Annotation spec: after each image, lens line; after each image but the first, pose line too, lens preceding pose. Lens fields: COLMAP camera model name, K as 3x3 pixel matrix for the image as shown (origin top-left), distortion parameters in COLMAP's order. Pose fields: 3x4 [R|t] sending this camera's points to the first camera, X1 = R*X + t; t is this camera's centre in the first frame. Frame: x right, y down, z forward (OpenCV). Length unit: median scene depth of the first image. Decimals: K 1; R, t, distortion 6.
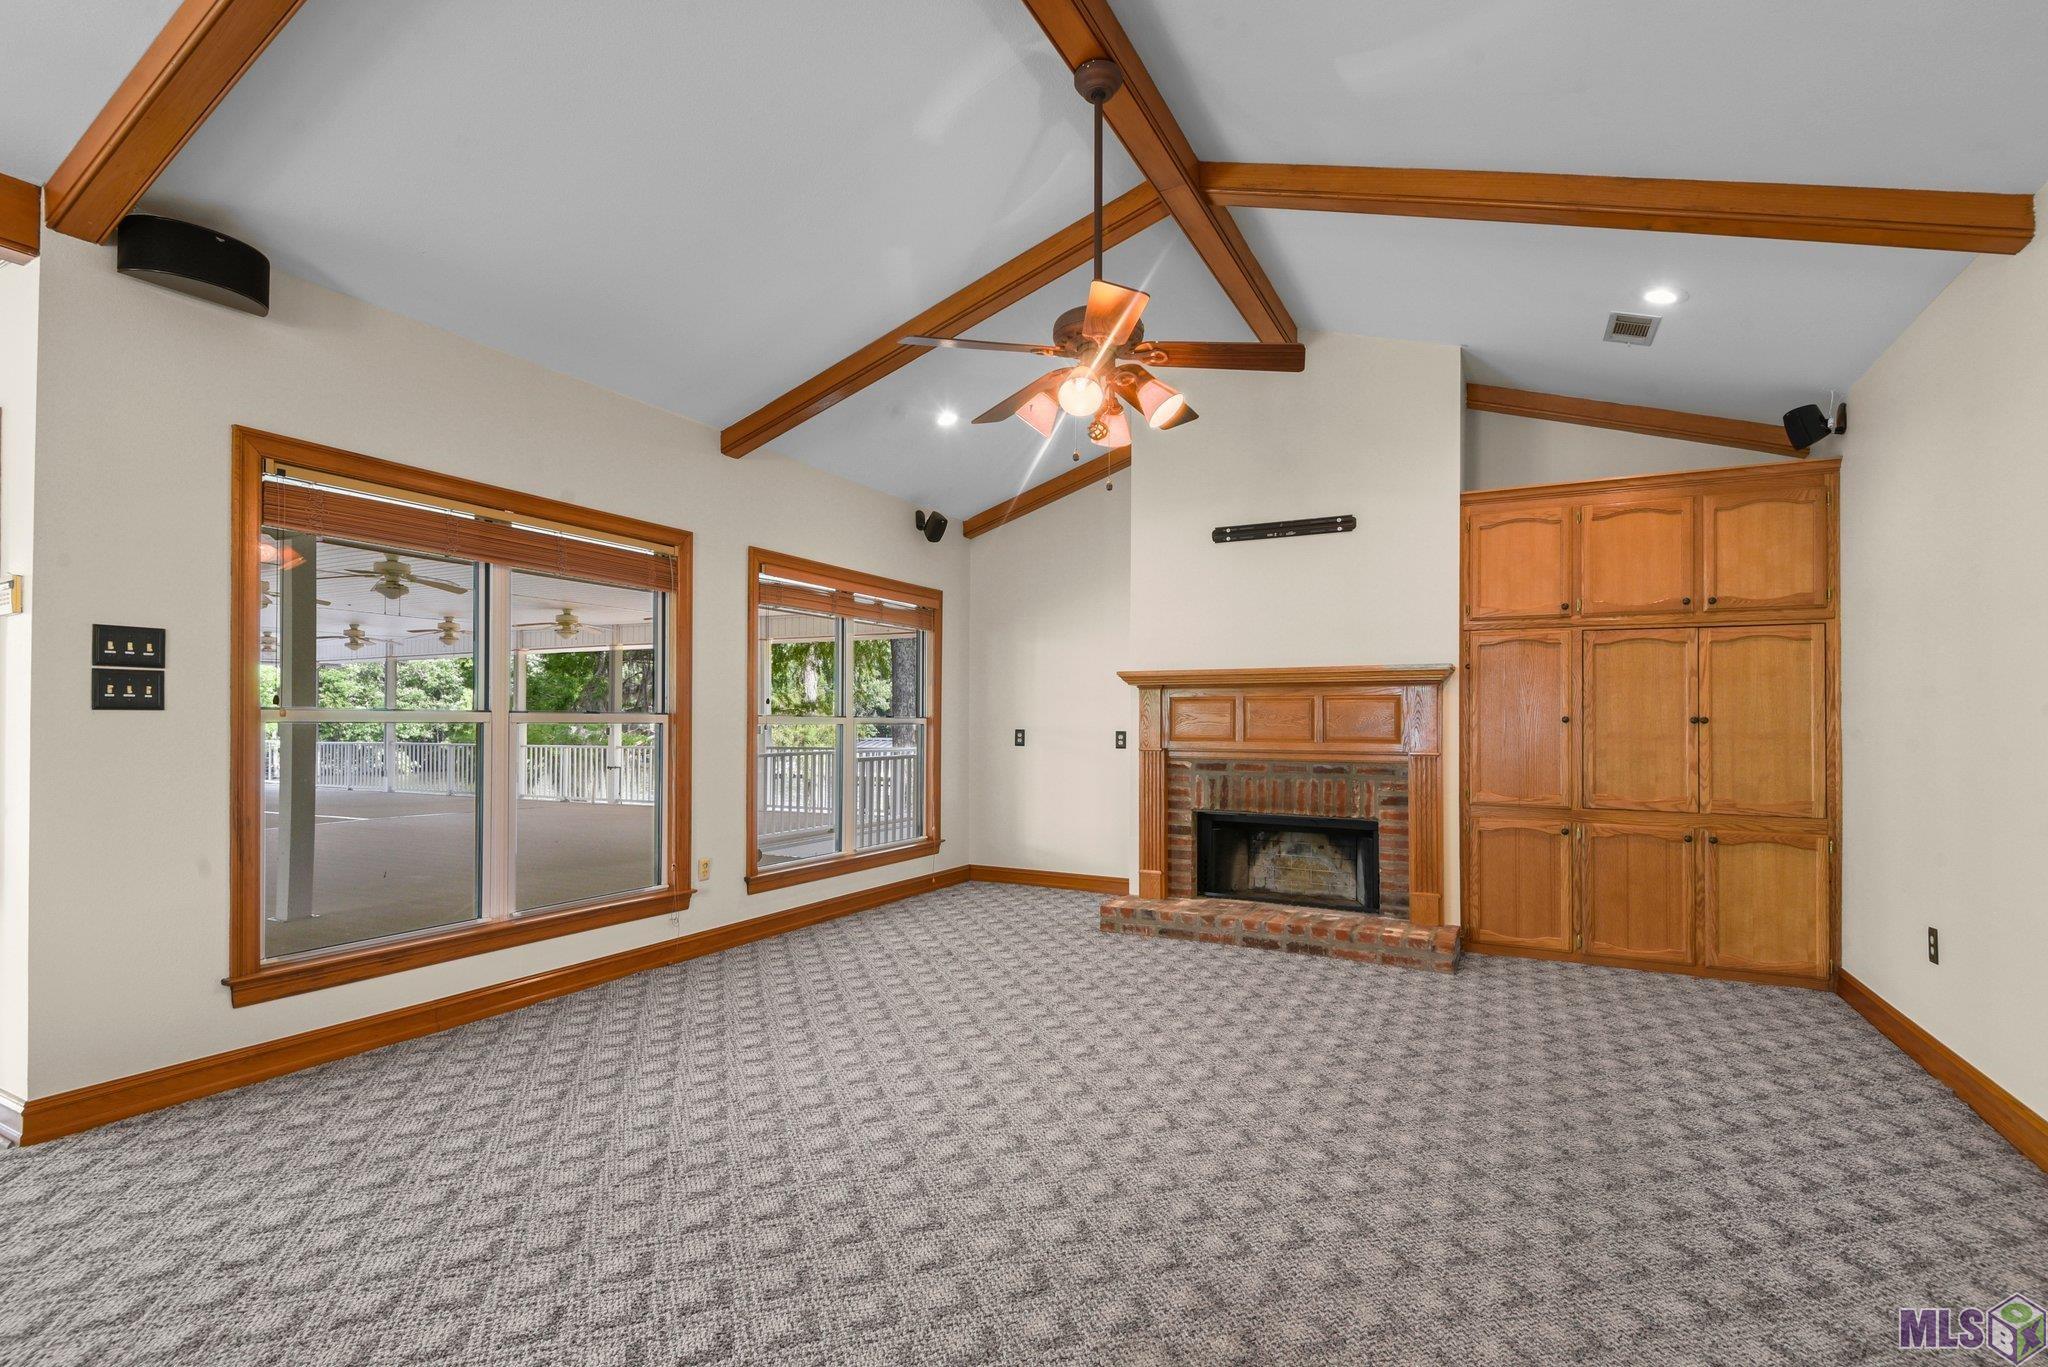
lens RADIAL K [[946.2, 0, 1028.6], [0, 946.2, 710.4], [0, 0, 1]] dist [0.009877, -0.002605]
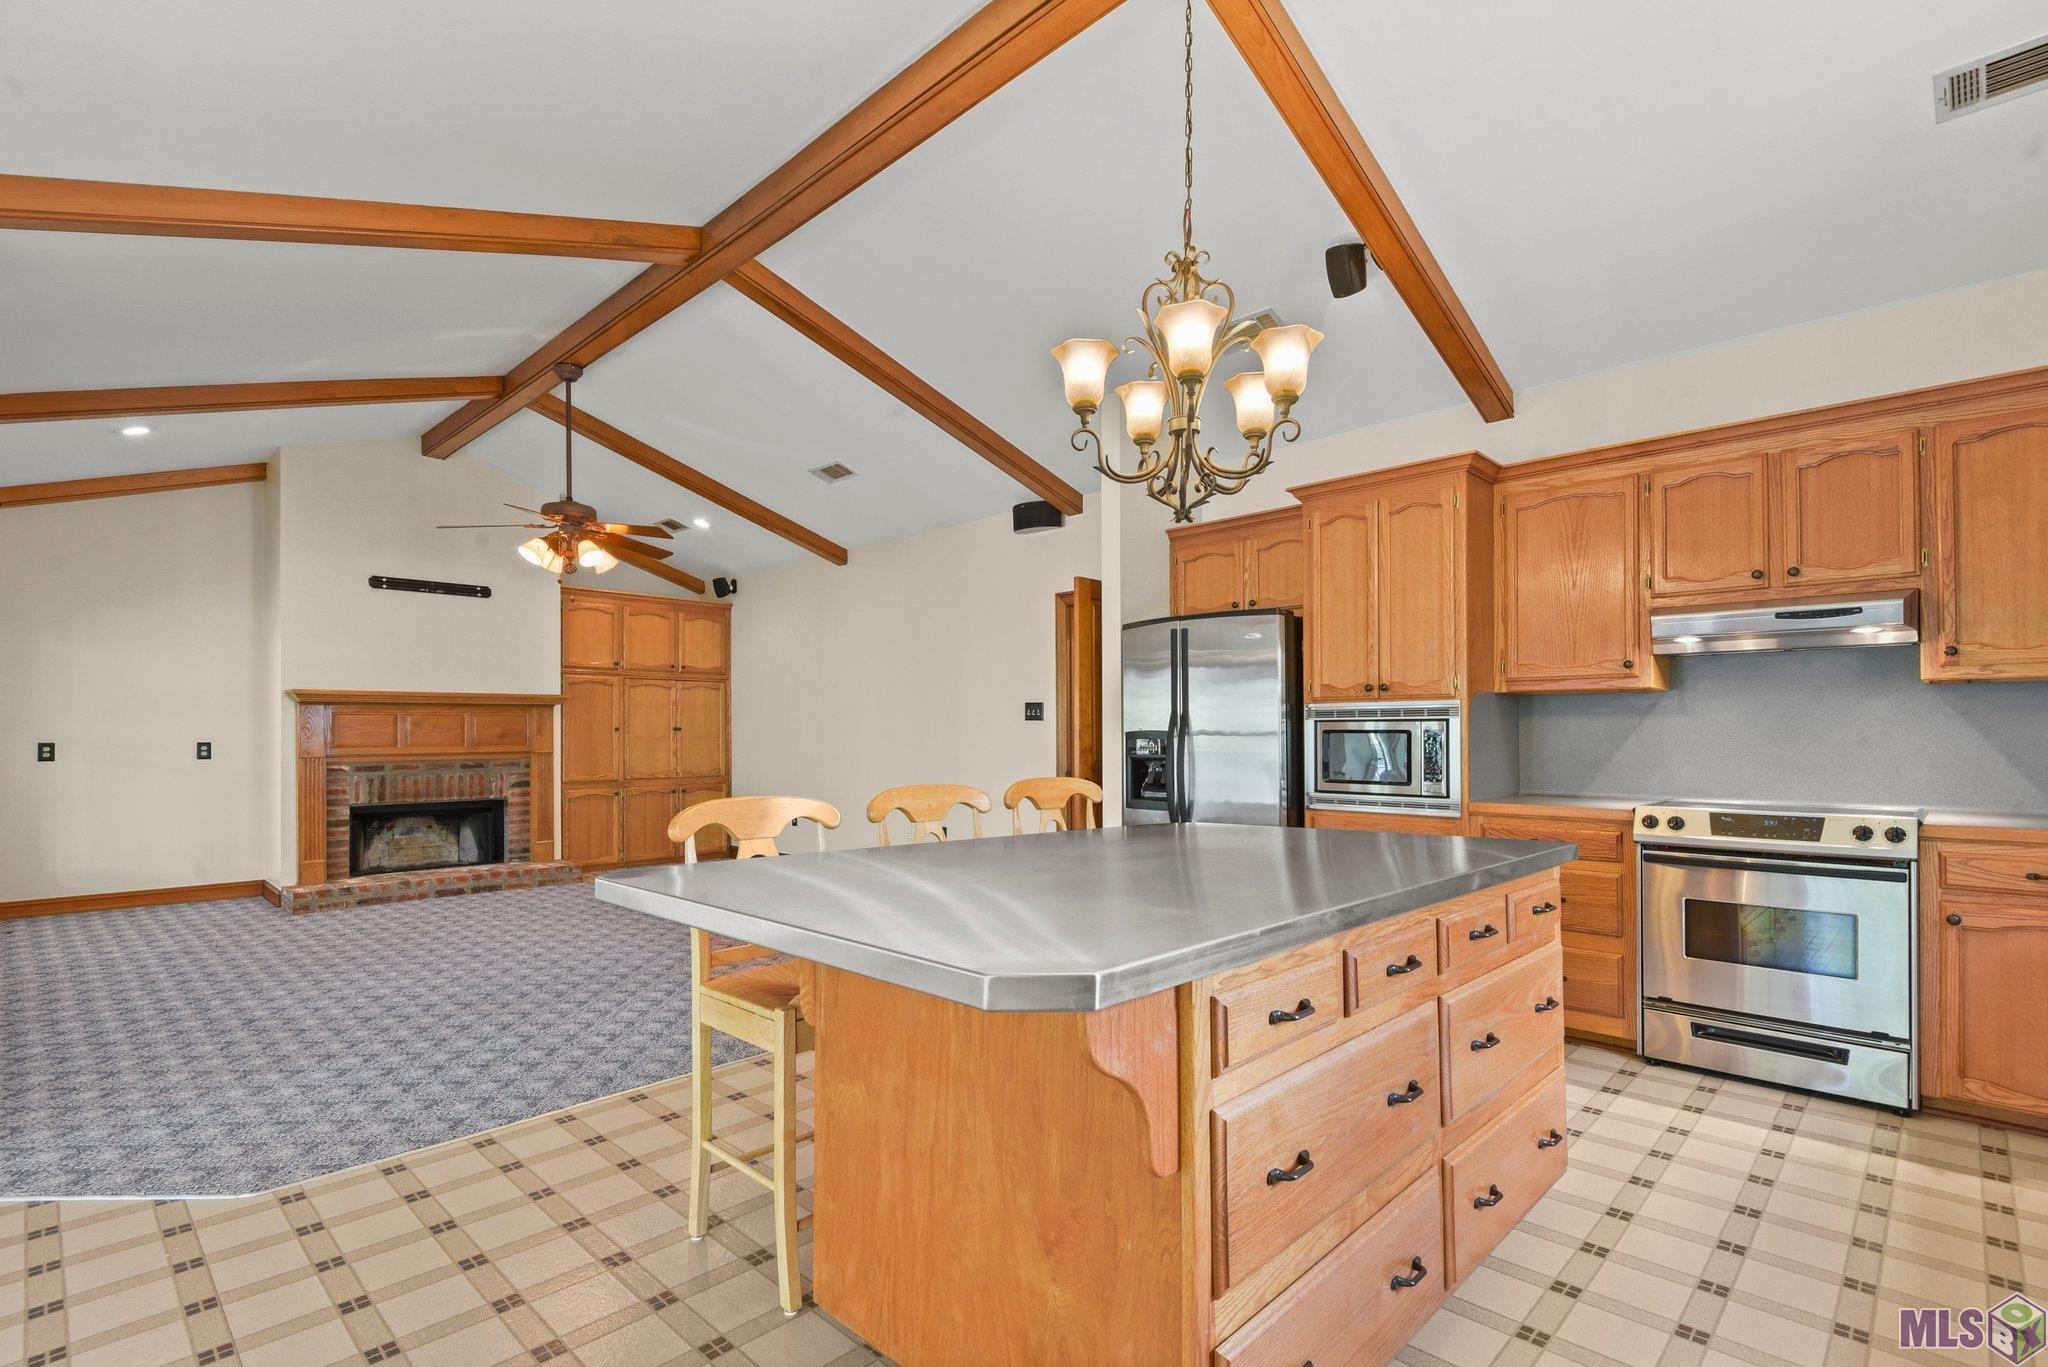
lens RADIAL K [[946.2, 0, 1051.5], [0, 946.2, 717.6], [0, 0, 1]] dist [0.009877, -0.002605]
pose [[0.267845, 0.003918, 0.963454, -0.796314], [-0.007781, 0.999968, -0.001904, -0.012425], [-0.963431, -0.006987, 0.267867, -0.200520]]
